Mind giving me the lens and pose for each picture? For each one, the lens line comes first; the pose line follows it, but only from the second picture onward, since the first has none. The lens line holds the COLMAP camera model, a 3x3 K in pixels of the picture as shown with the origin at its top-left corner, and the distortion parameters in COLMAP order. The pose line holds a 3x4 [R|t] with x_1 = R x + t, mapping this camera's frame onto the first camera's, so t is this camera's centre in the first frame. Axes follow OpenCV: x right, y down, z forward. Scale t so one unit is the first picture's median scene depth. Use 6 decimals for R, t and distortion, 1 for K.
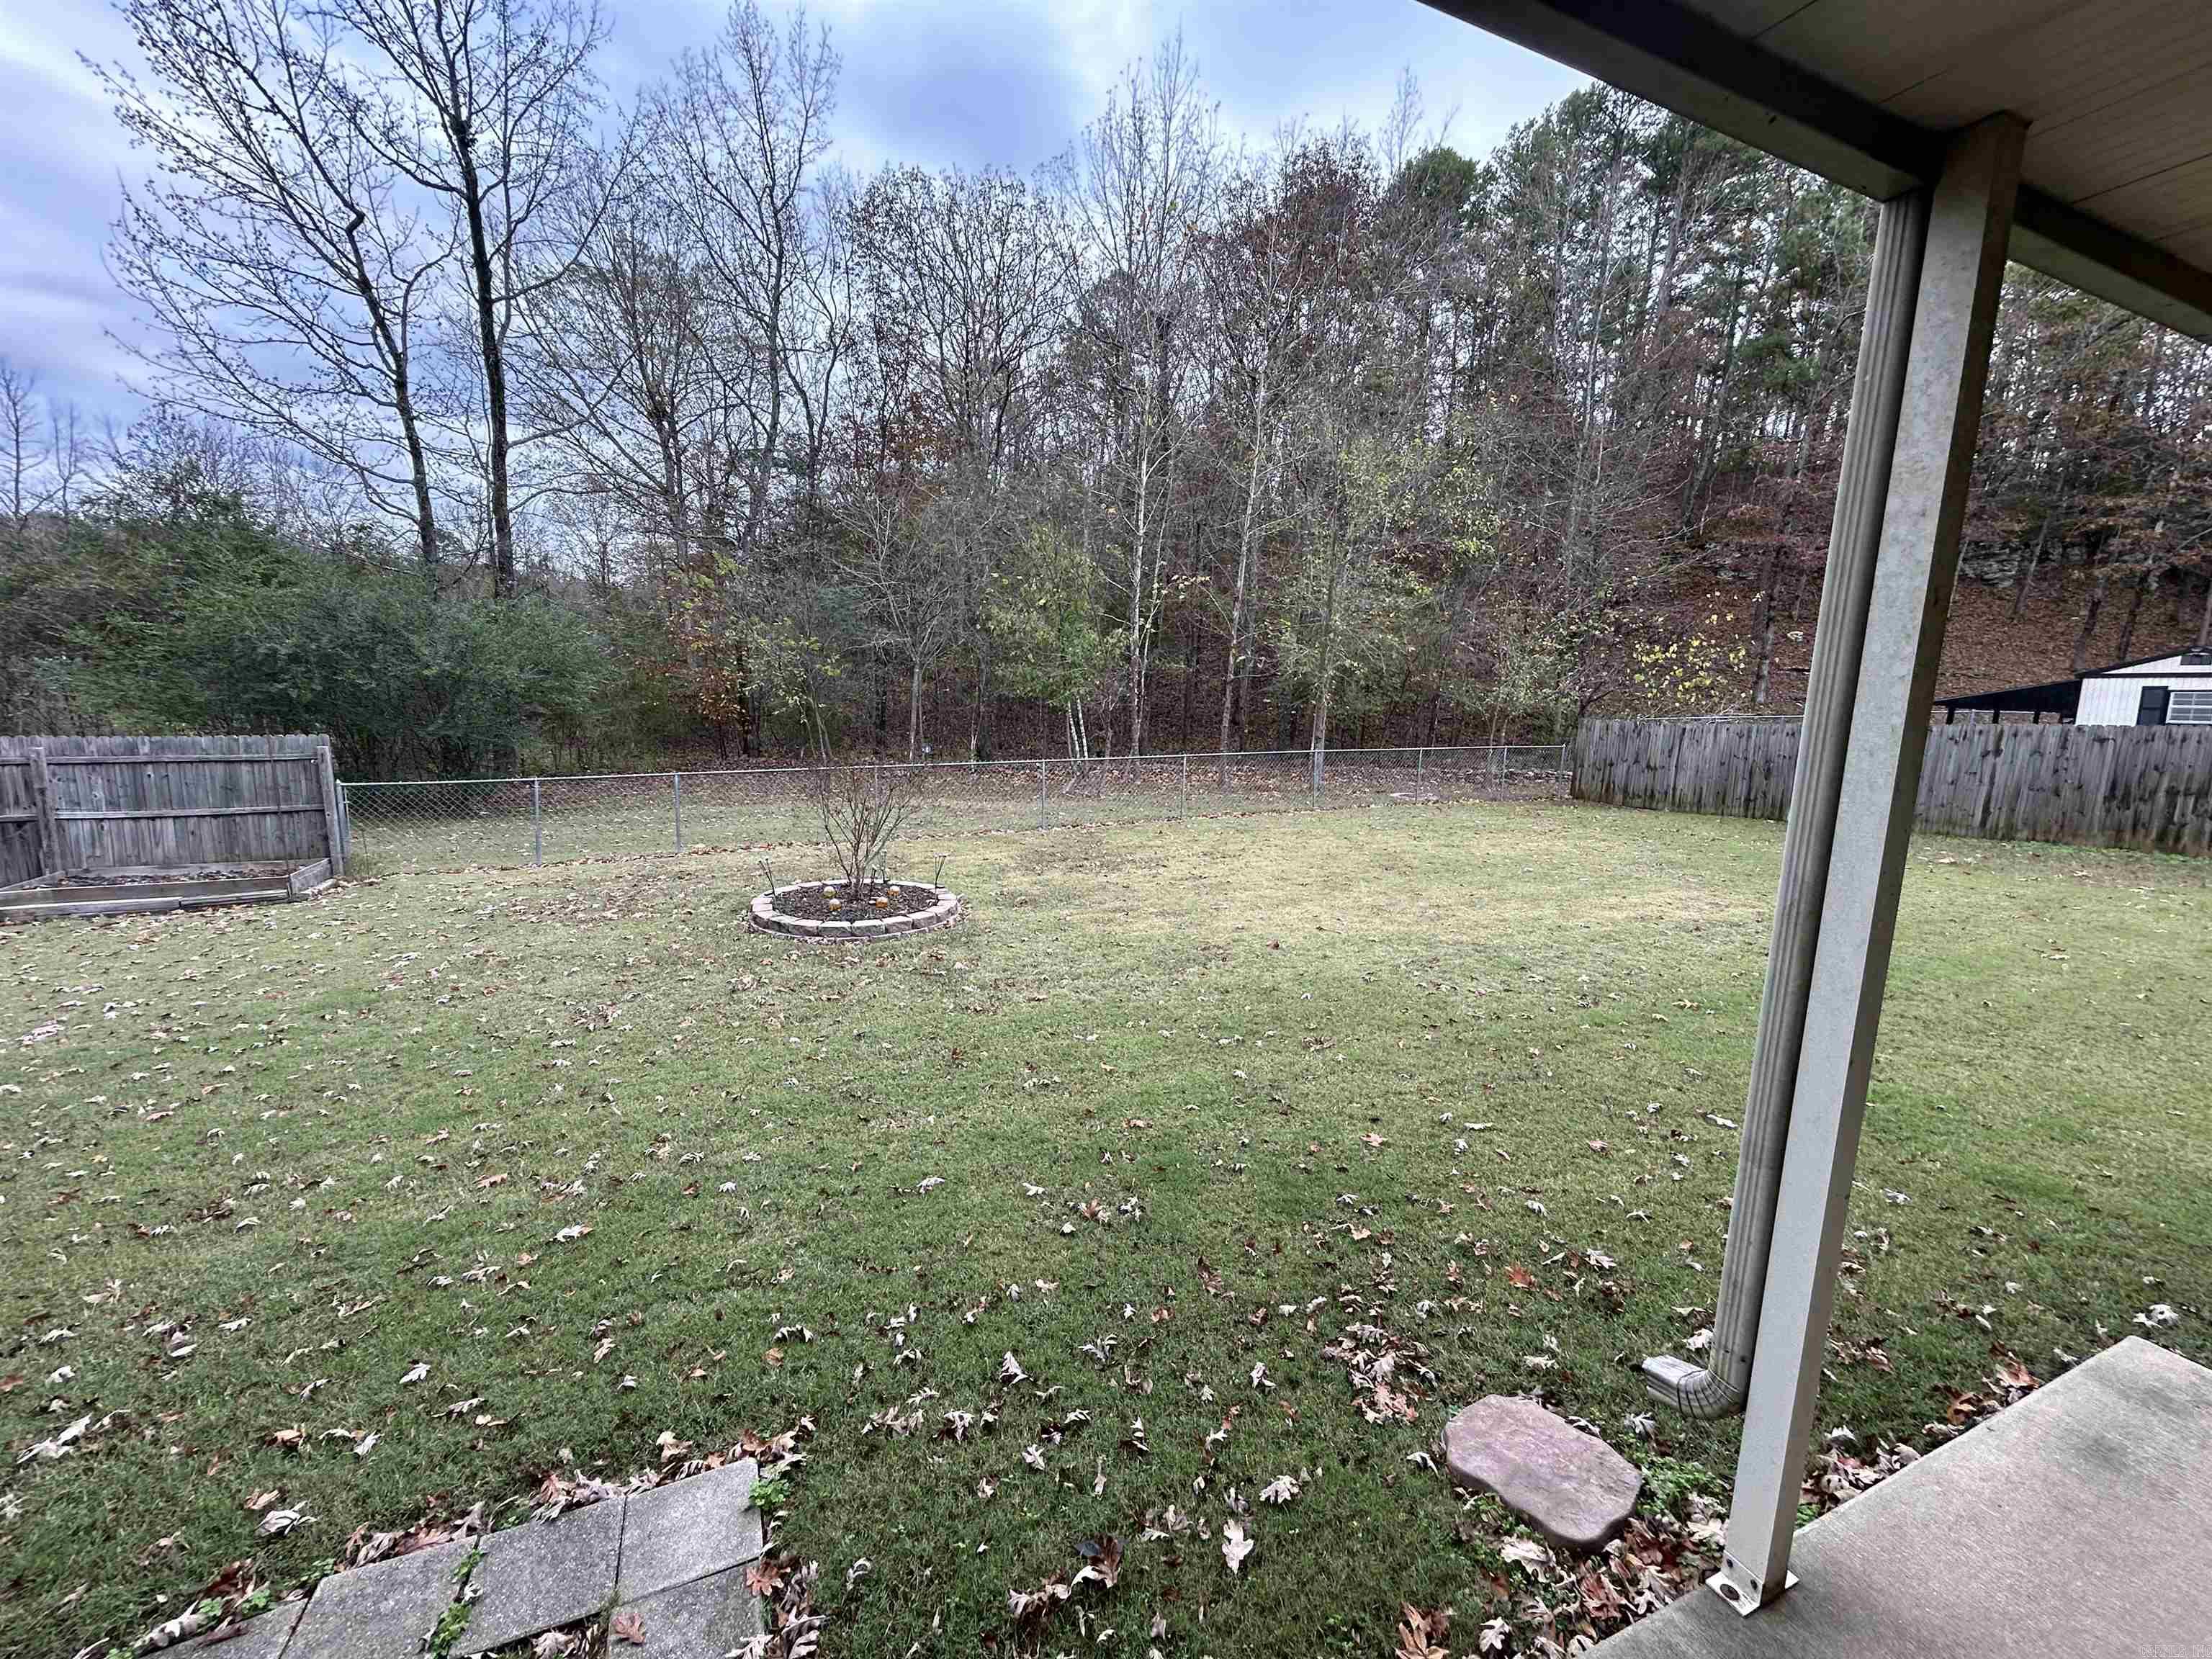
lens RADIAL K [[893.1, 0, 1118.7], [0, 893.1, 827.4], [0, 0, 1]] dist [0.001596, 0.000118]
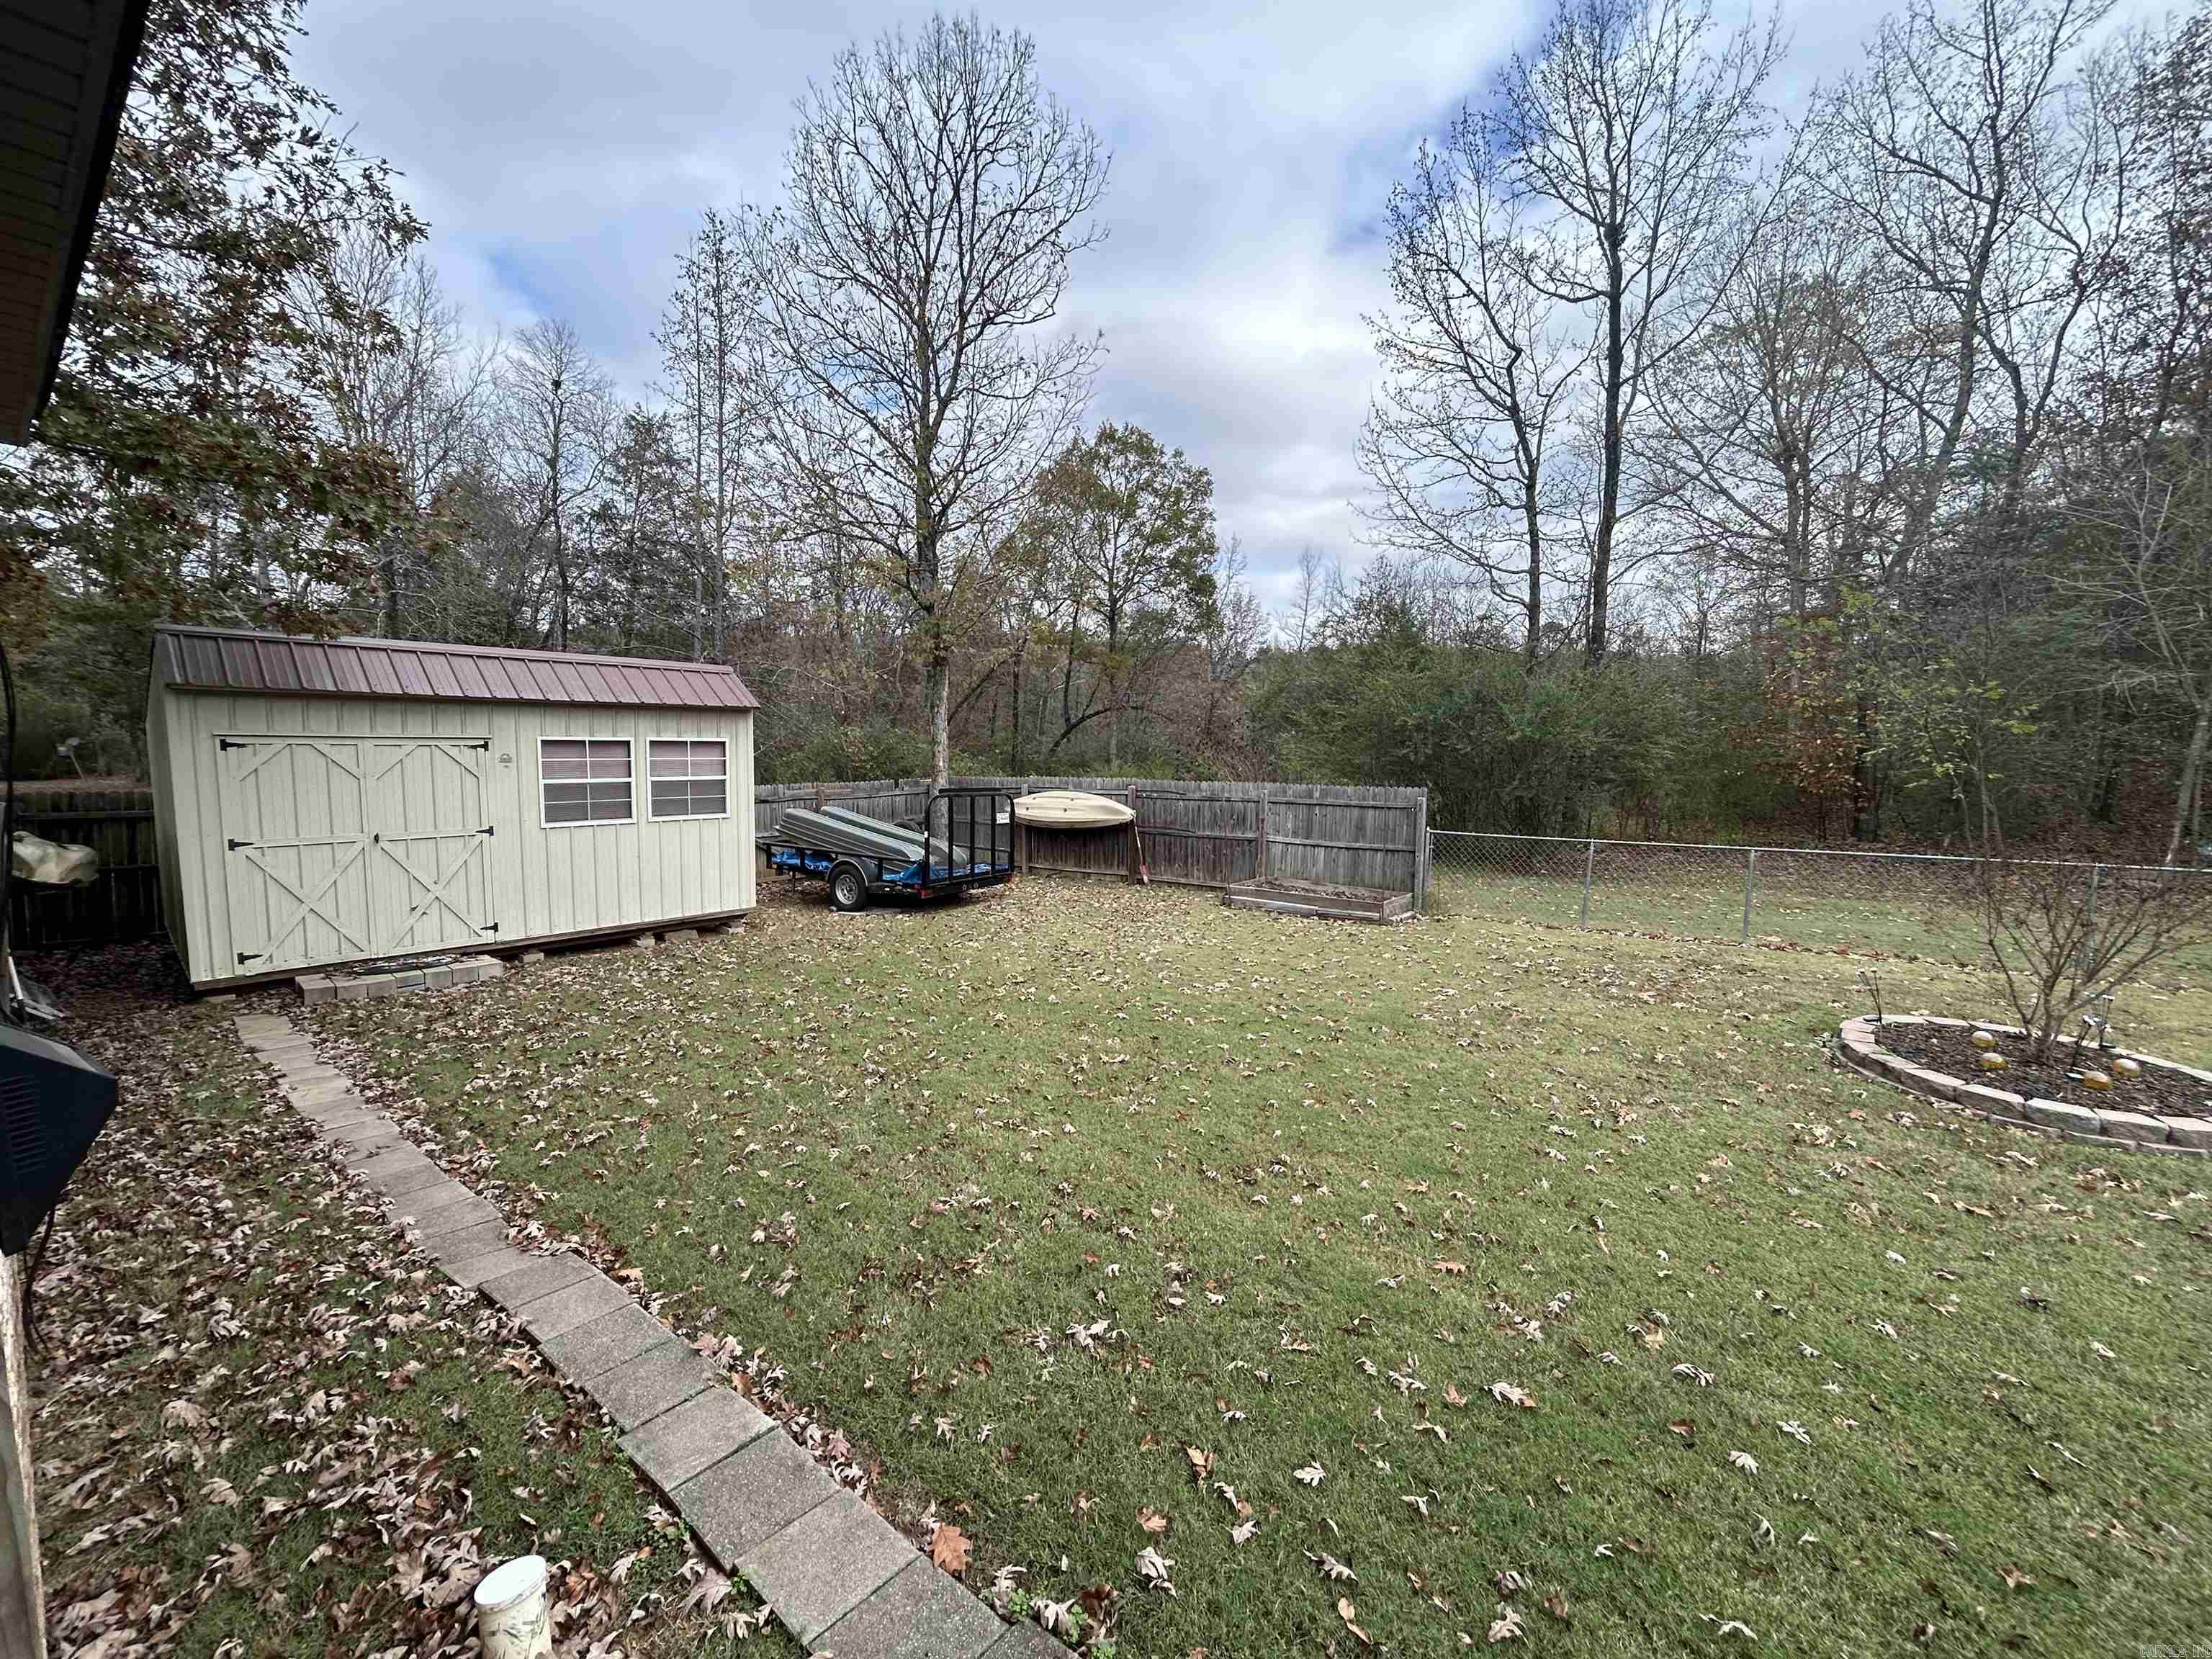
lens RADIAL K [[893.1, 0, 1100.9], [0, 893.1, 824.8], [0, 0, 1]] dist [0.001596, 0.000118]
pose [[0.456543, 0.060181, -0.887664, -0.040886], [-0.137880, 0.990442, -0.003766, 0.006407], [0.878953, 0.124110, 0.460477, 0.093919]]
